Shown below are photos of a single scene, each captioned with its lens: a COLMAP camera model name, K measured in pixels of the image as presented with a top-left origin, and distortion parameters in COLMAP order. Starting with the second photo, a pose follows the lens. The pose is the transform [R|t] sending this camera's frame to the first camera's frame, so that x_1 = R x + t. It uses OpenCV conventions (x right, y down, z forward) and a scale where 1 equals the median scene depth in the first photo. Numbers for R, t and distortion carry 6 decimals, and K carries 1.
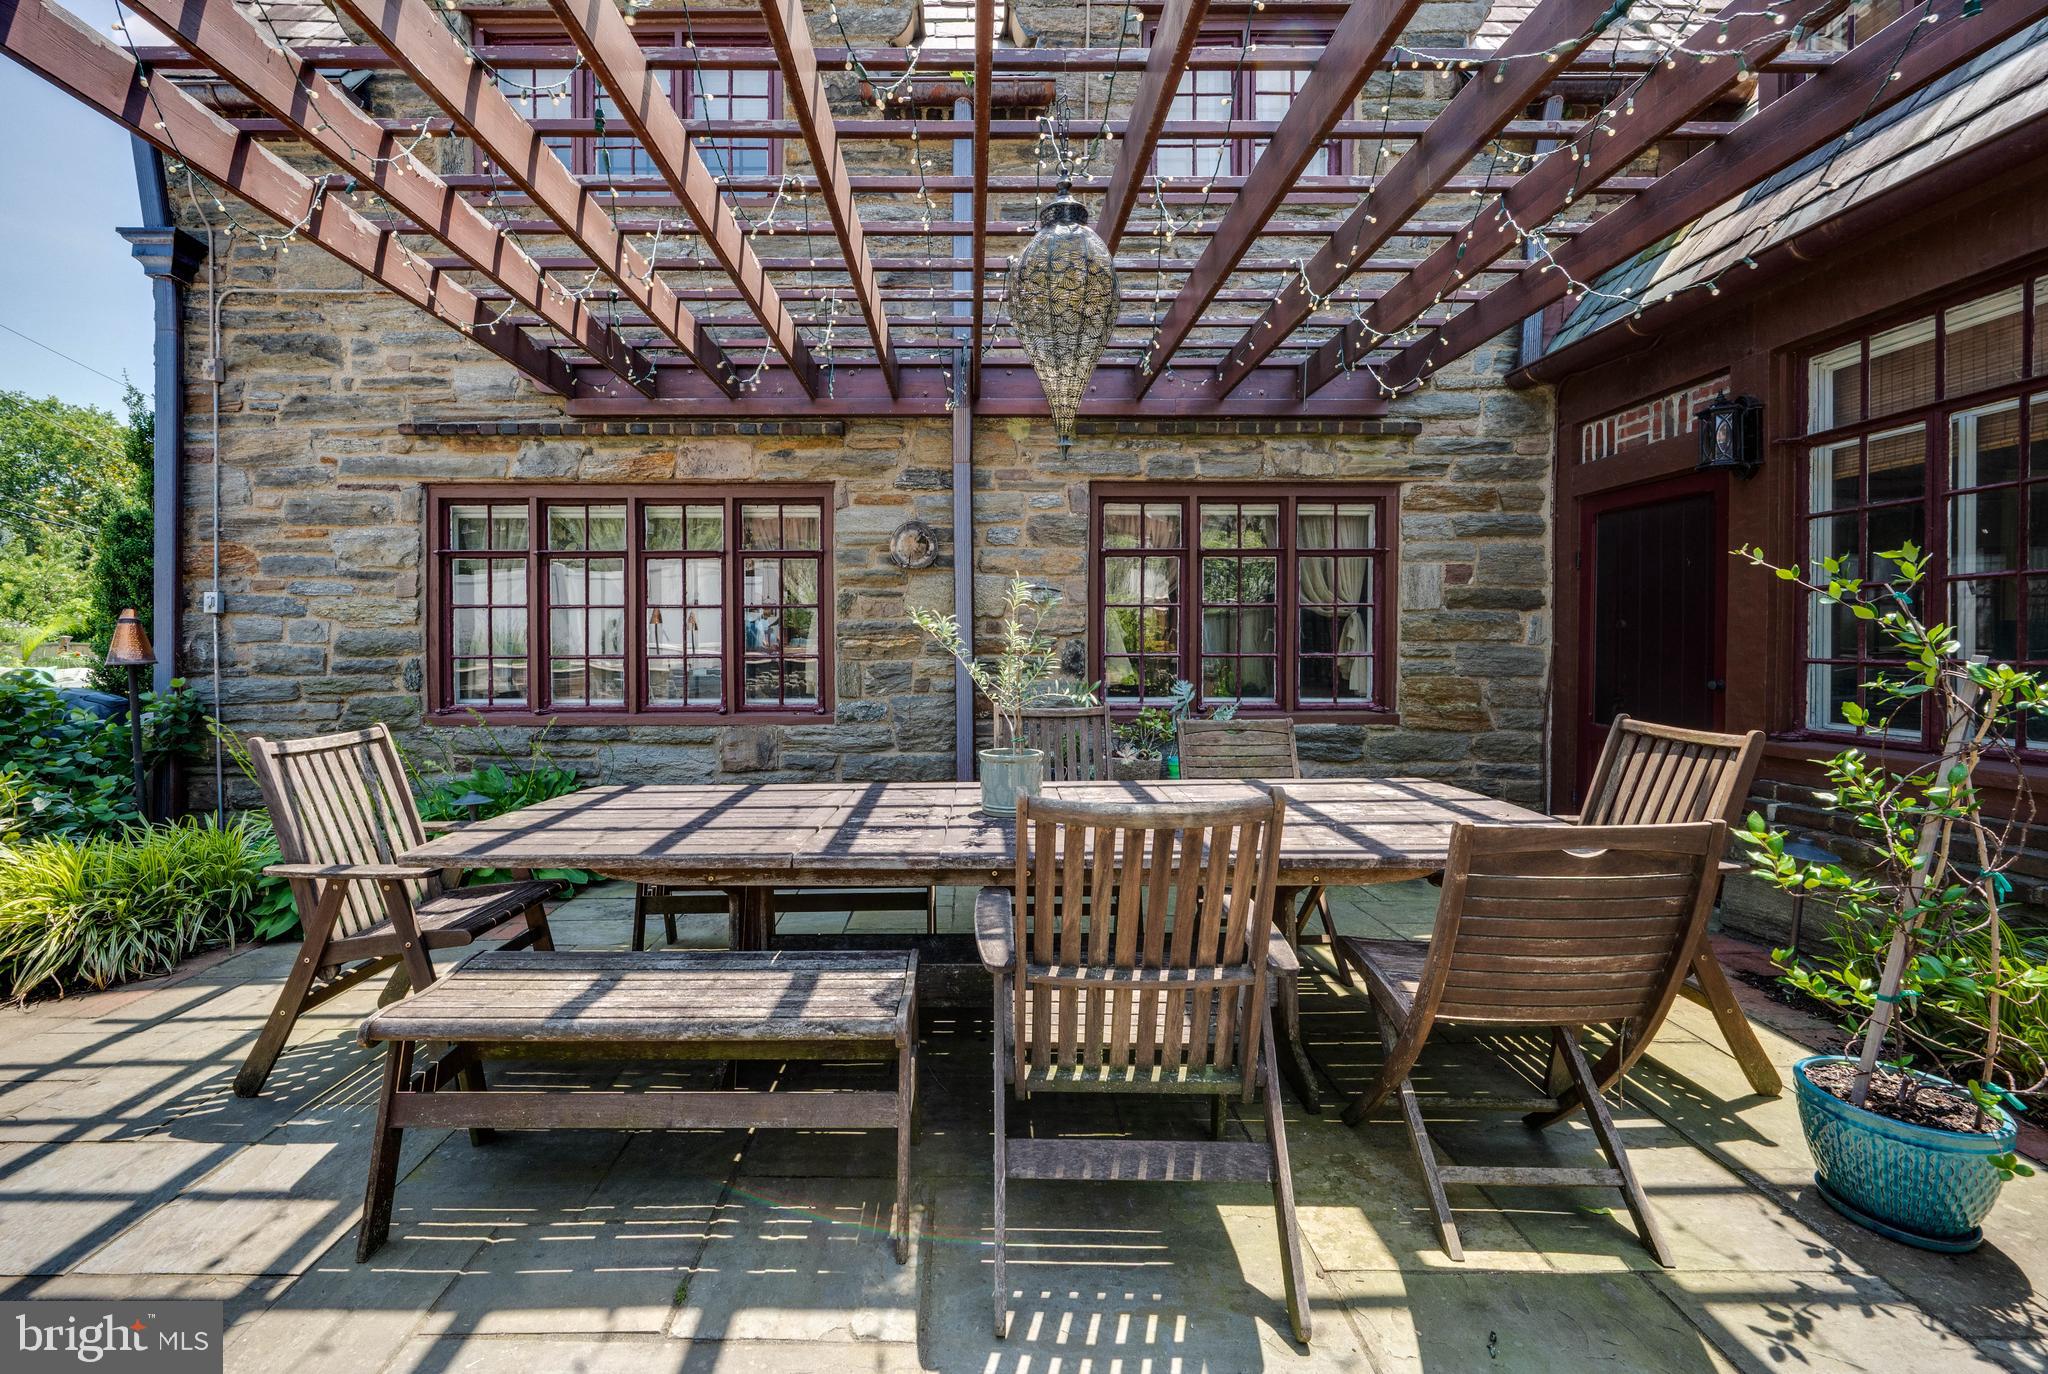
lens RADIAL K [[869.2, 0, 958.0], [0, 869.2, 647.9], [0, 0, 1]] dist [-0.009915, 0.000571]
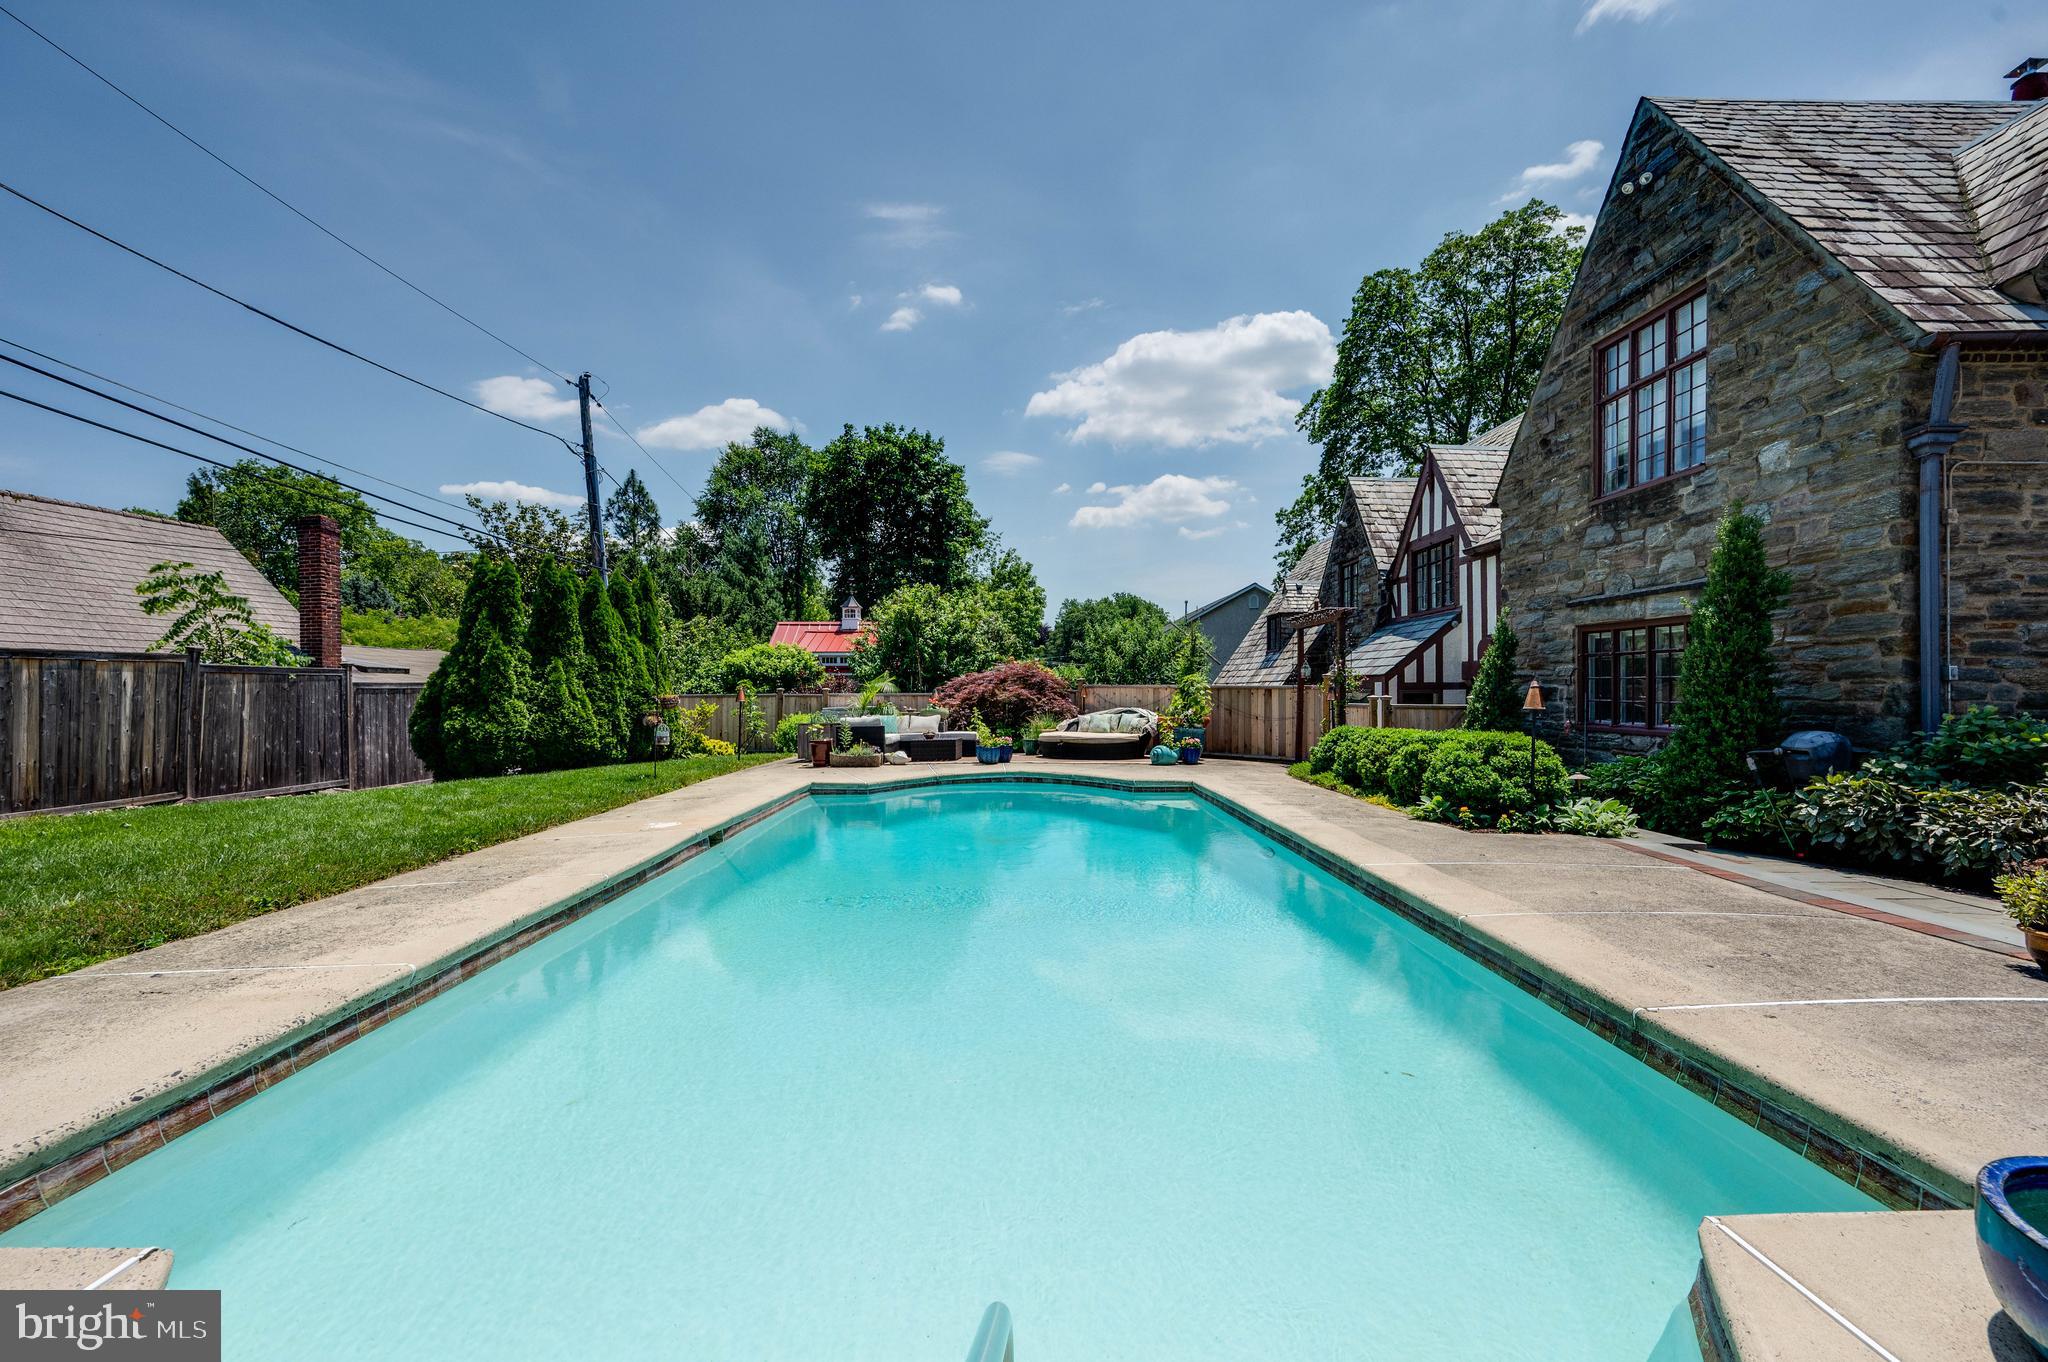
lens RADIAL K [[800.3, 0, 1022.9], [0, 800.3, 688.4], [0, 0, 1]] dist [-0.004807, 0.000510]
pose [[0.999988, -0.003177, -0.003767, -2.407518], [0.003151, 0.999971, -0.006958, -0.020036], [0.003789, 0.006946, 0.999969, -0.368944]]
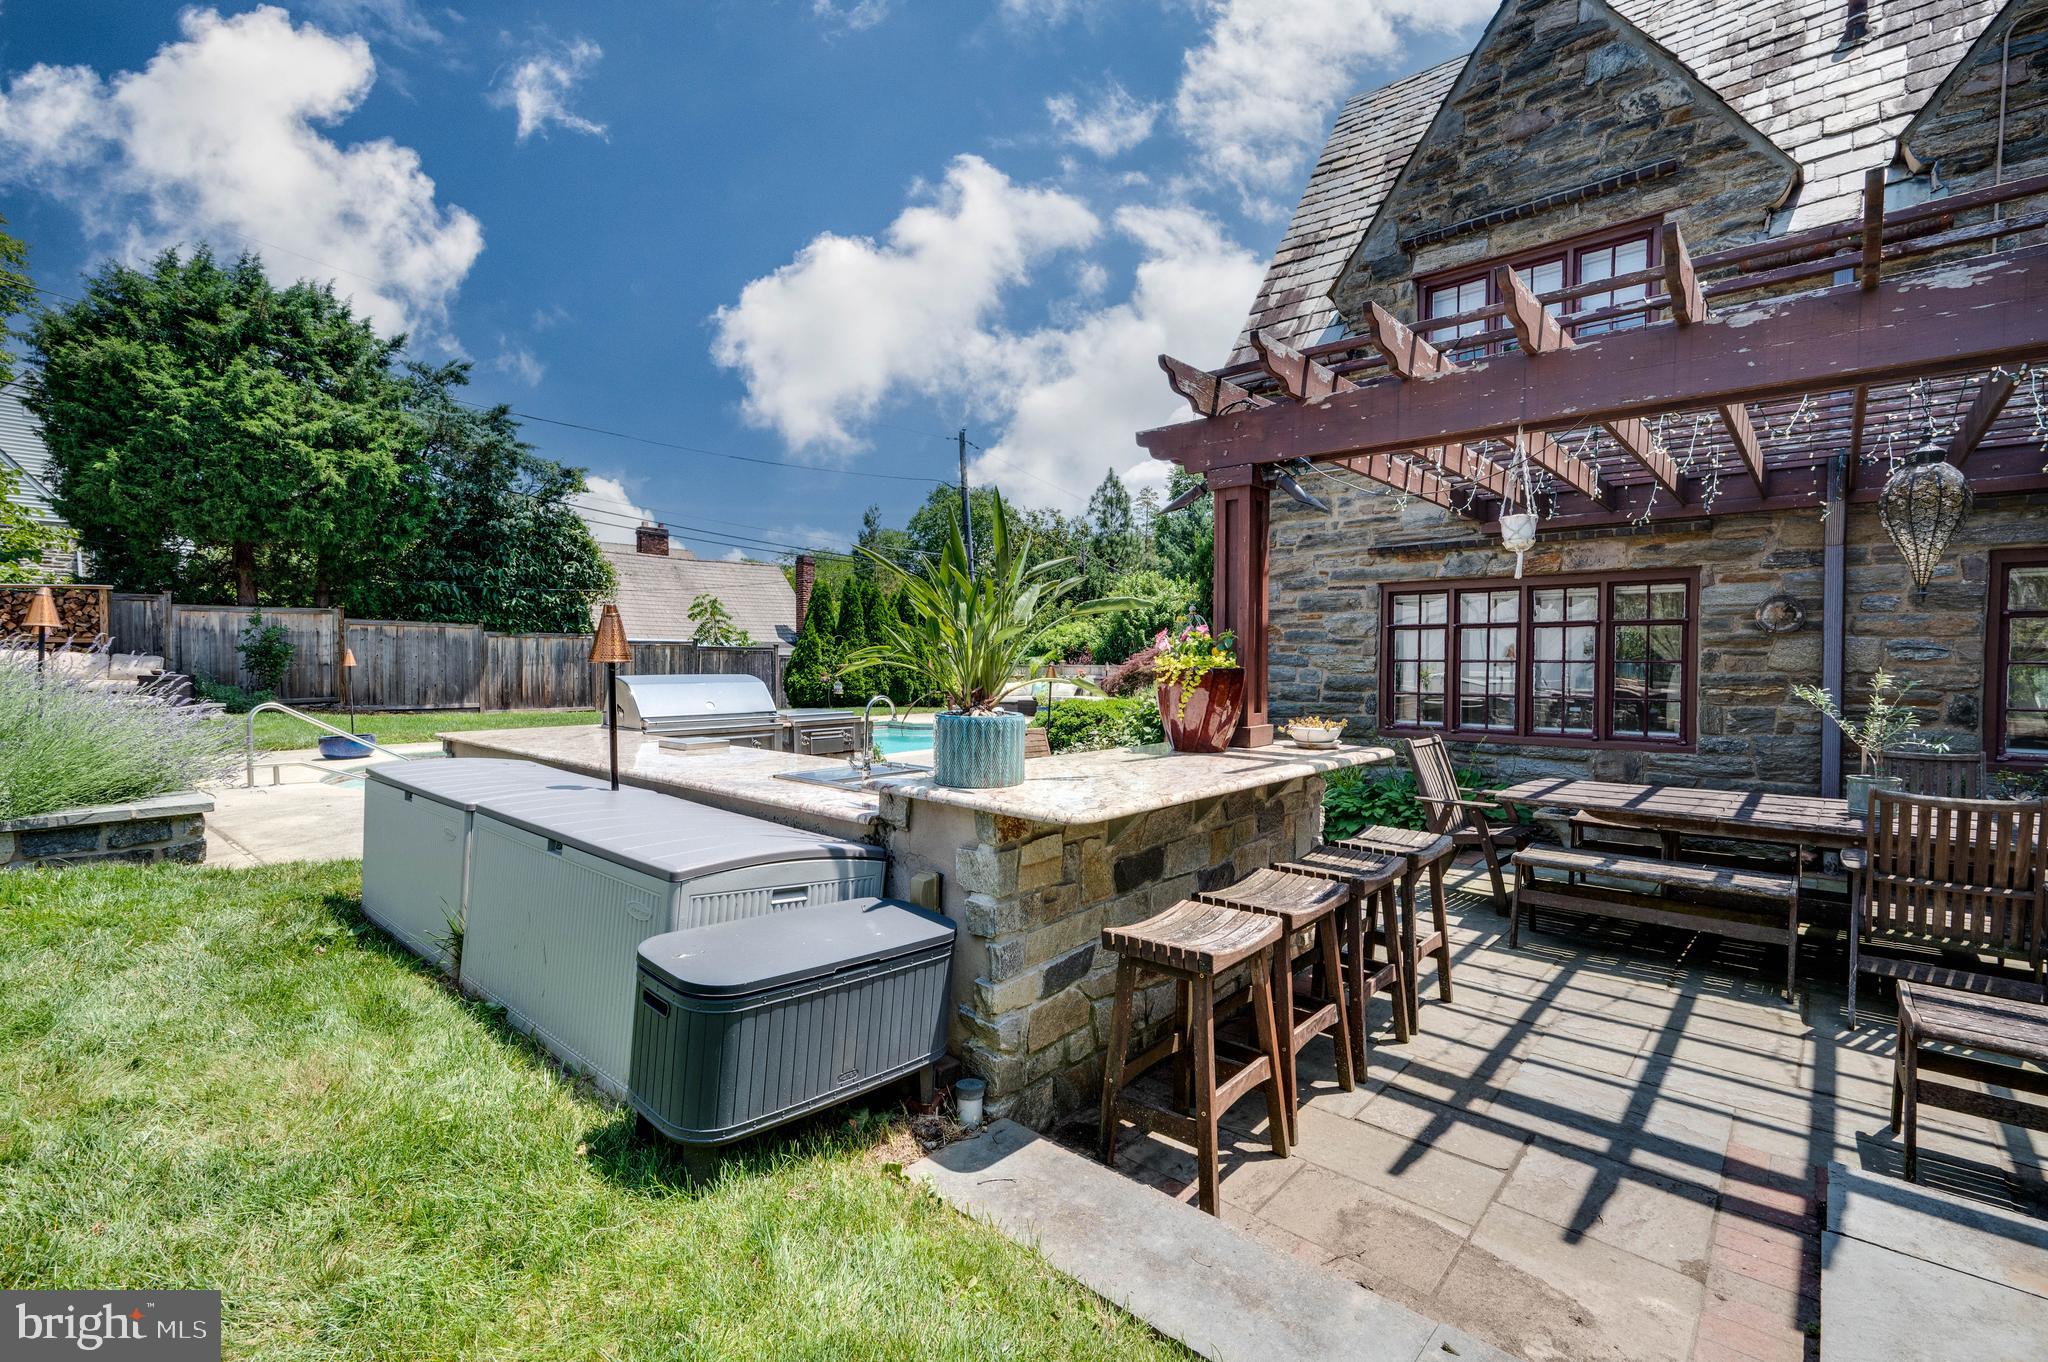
lens RADIAL K [[882.0, 0, 1039.7], [0, 882.0, 684.3], [0, 0, 1]] dist [-0.001432, -0.000104]
pose [[0.751643, 0.024275, -0.659123, -0.014149], [-0.009999, 0.999627, 0.025413, -0.039482], [0.659494, -0.012511, 0.751605, -0.633372]]
